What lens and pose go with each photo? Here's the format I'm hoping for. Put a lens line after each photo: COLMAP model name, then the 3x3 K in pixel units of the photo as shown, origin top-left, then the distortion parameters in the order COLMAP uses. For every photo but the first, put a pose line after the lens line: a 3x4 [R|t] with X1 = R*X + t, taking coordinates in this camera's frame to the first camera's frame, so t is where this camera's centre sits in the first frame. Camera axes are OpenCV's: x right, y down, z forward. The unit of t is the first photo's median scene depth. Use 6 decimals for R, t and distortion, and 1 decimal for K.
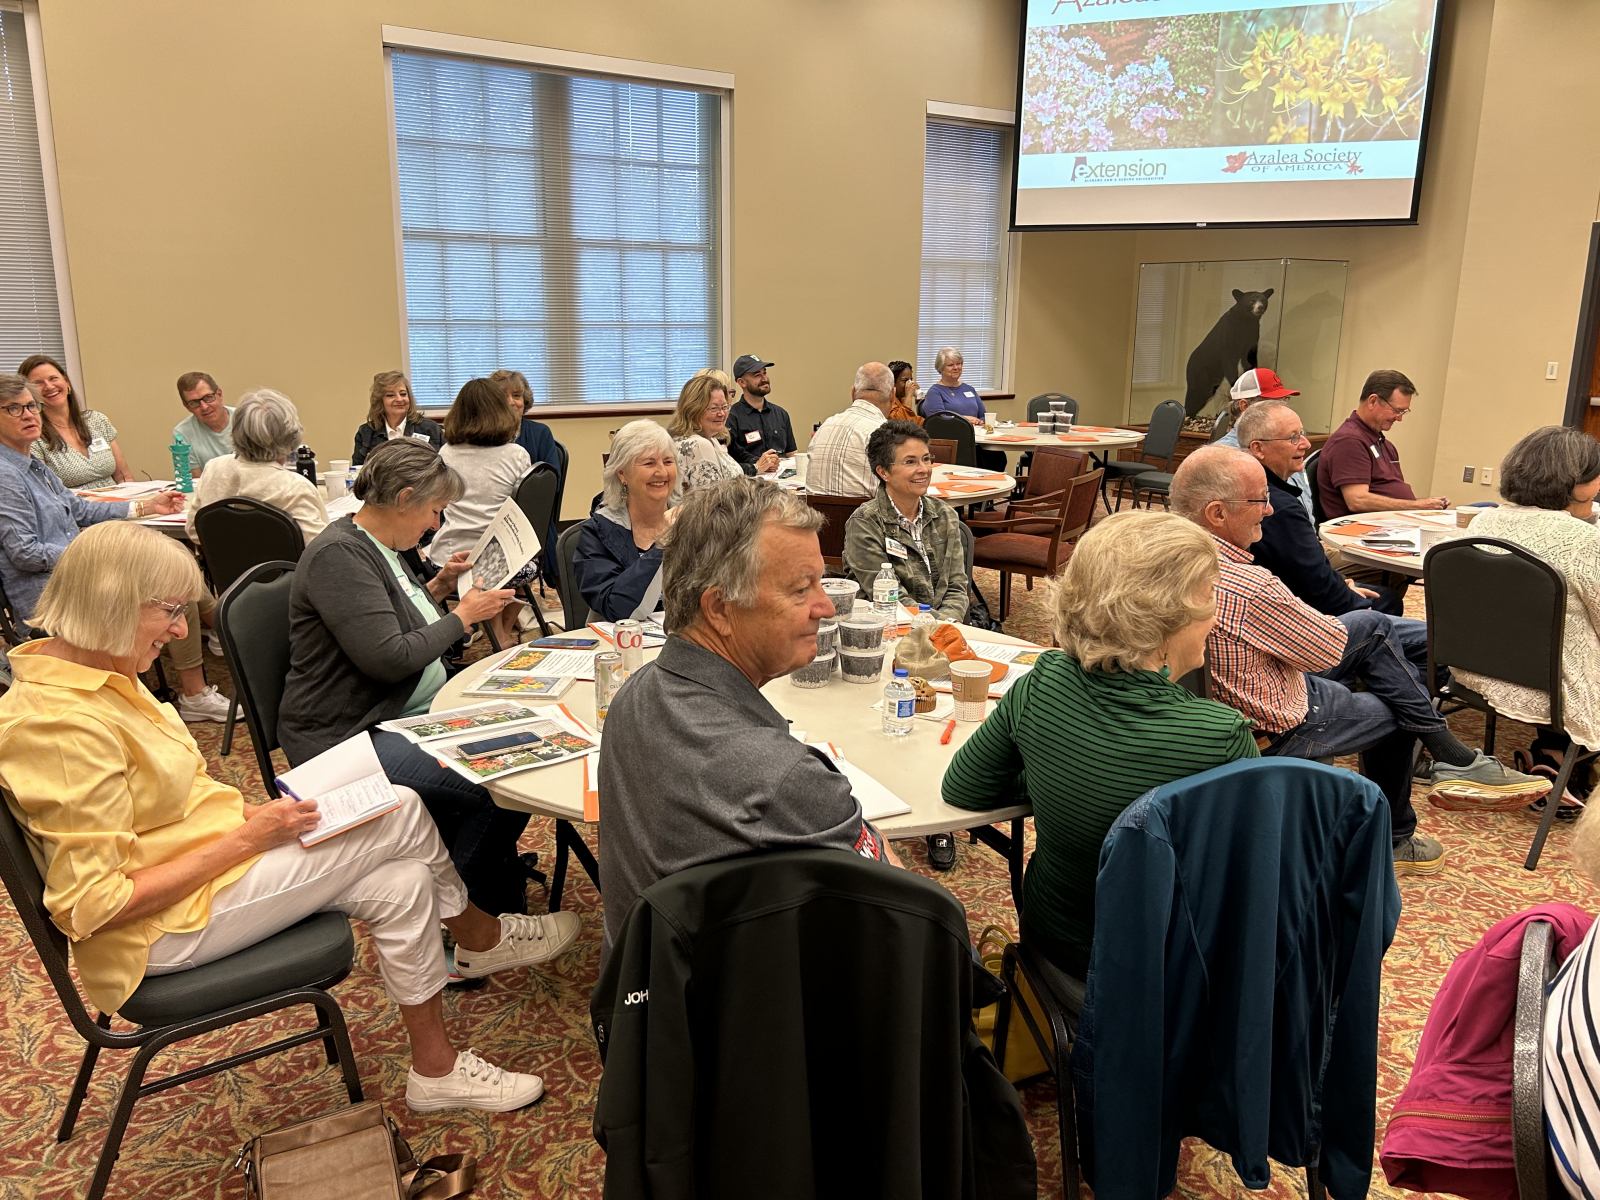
lens RADIAL K [[1206.9, 0, 800.0], [0, 1206.9, 600.0], [0, 0, 1]] dist [0.029382, -0.021733]
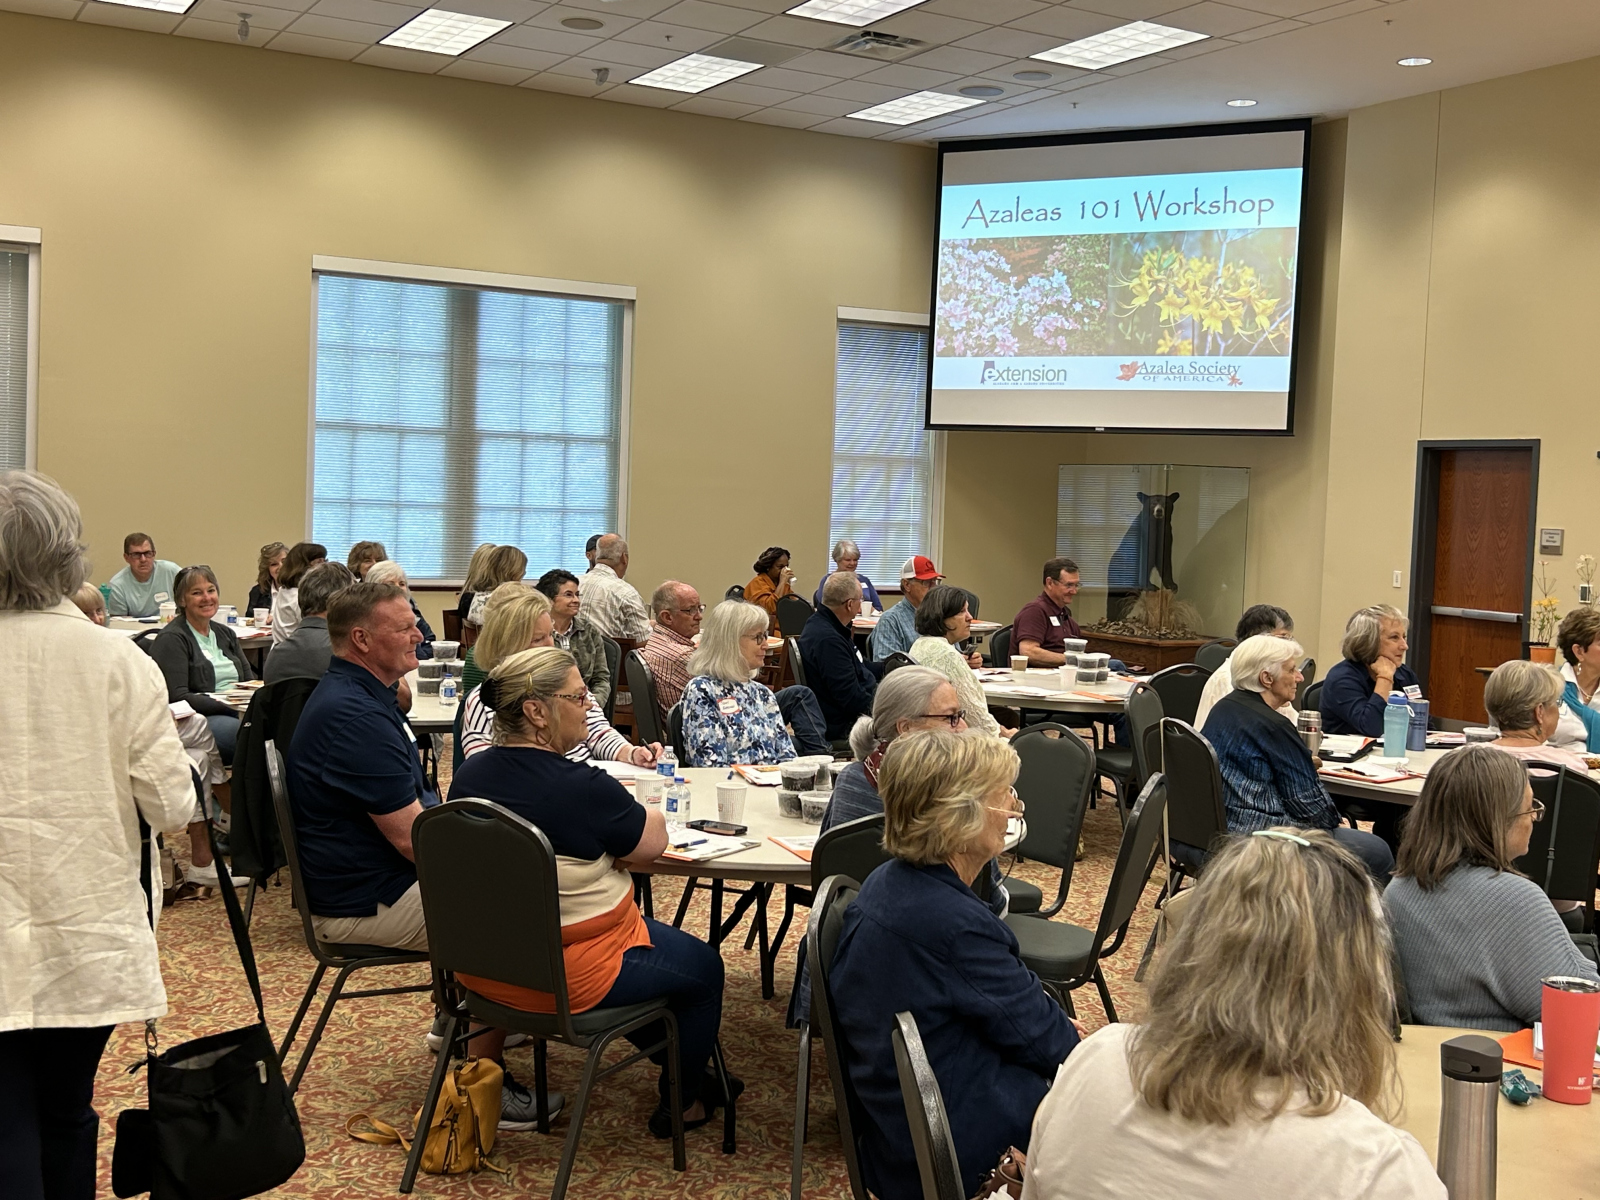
lens RADIAL K [[1819.5, 0, 800.0], [0, 1819.5, 600.0], [0, 0, 1]] dist [0.133742, -0.468040]
pose [[0.994381, 0.032868, -0.100630, 0.249233], [-0.050256, 0.983201, -0.175470, 0.113203], [0.093172, 0.179541, 0.979328, -0.502140]]
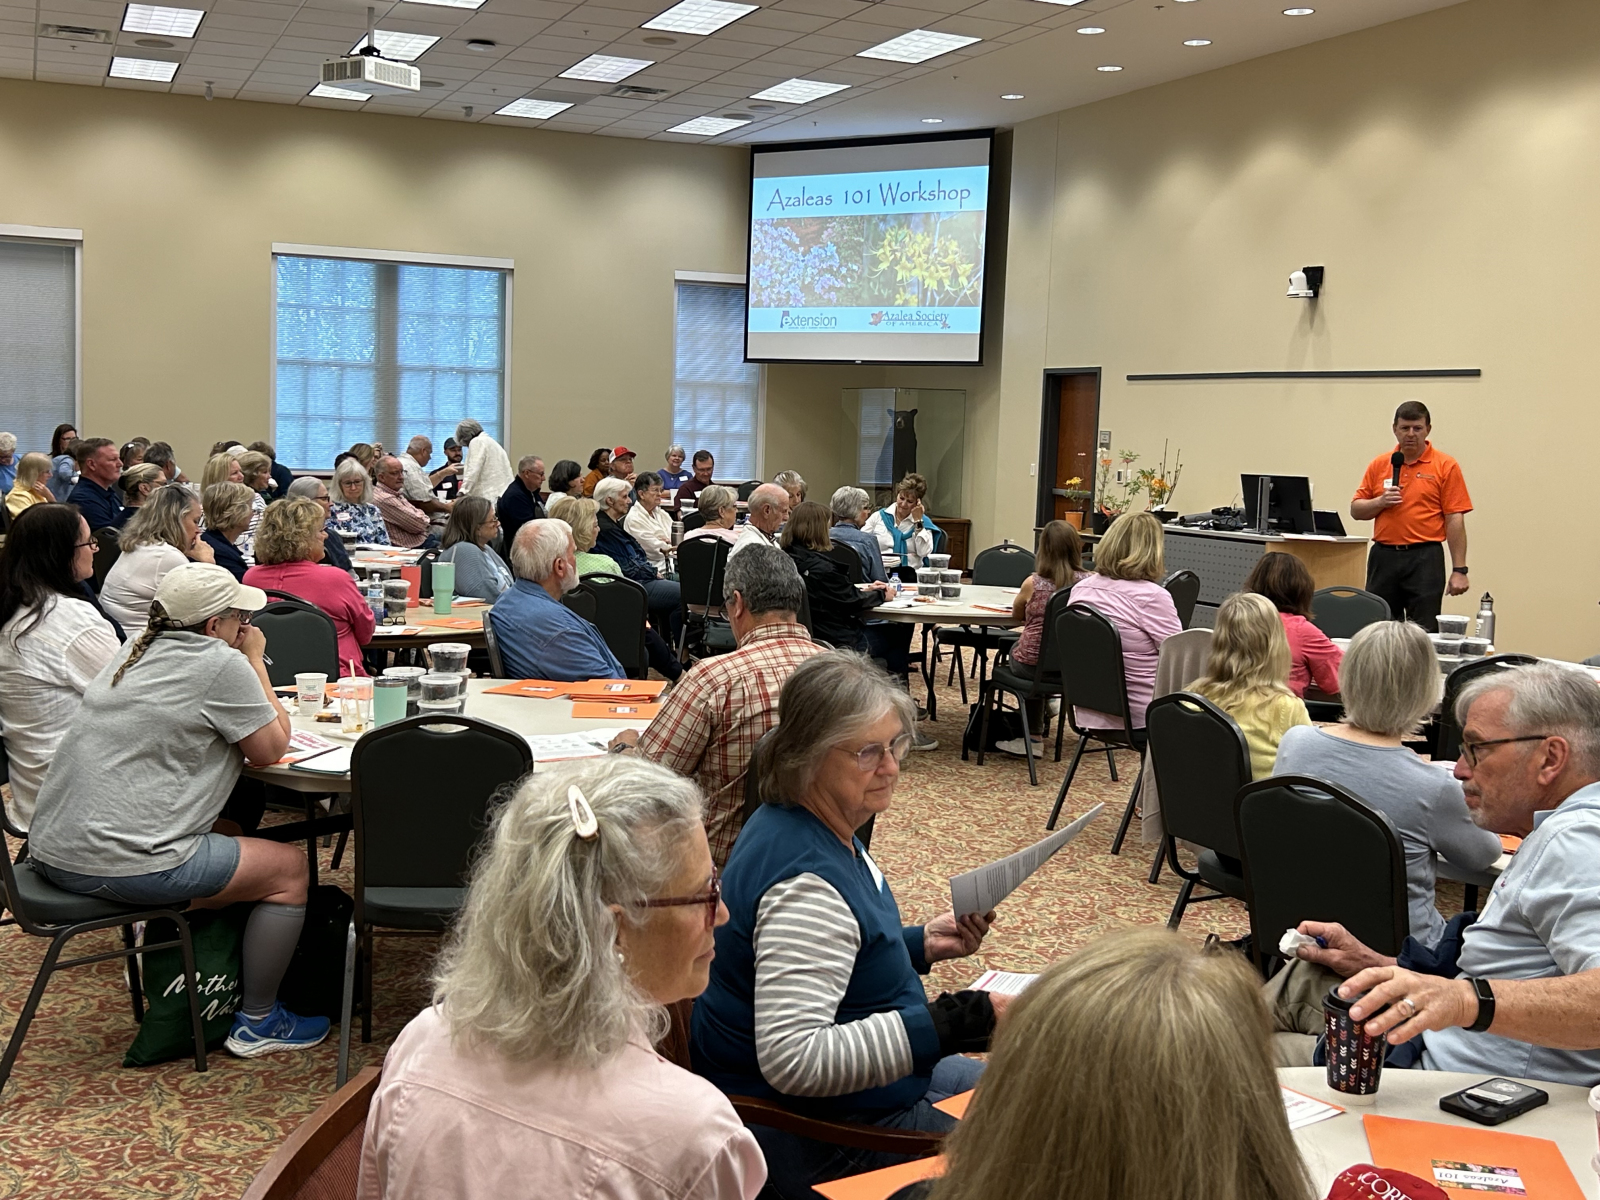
lens RADIAL K [[1819.5, 0, 800.0], [0, 1819.5, 600.0], [0, 0, 1]] dist [0.133742, -0.468040]
pose [[0.978957, 0.041316, -0.199840, 0.709653], [-0.068834, 0.988753, -0.132778, 0.237012], [0.192107, 0.143739, 0.970790, -0.985669]]
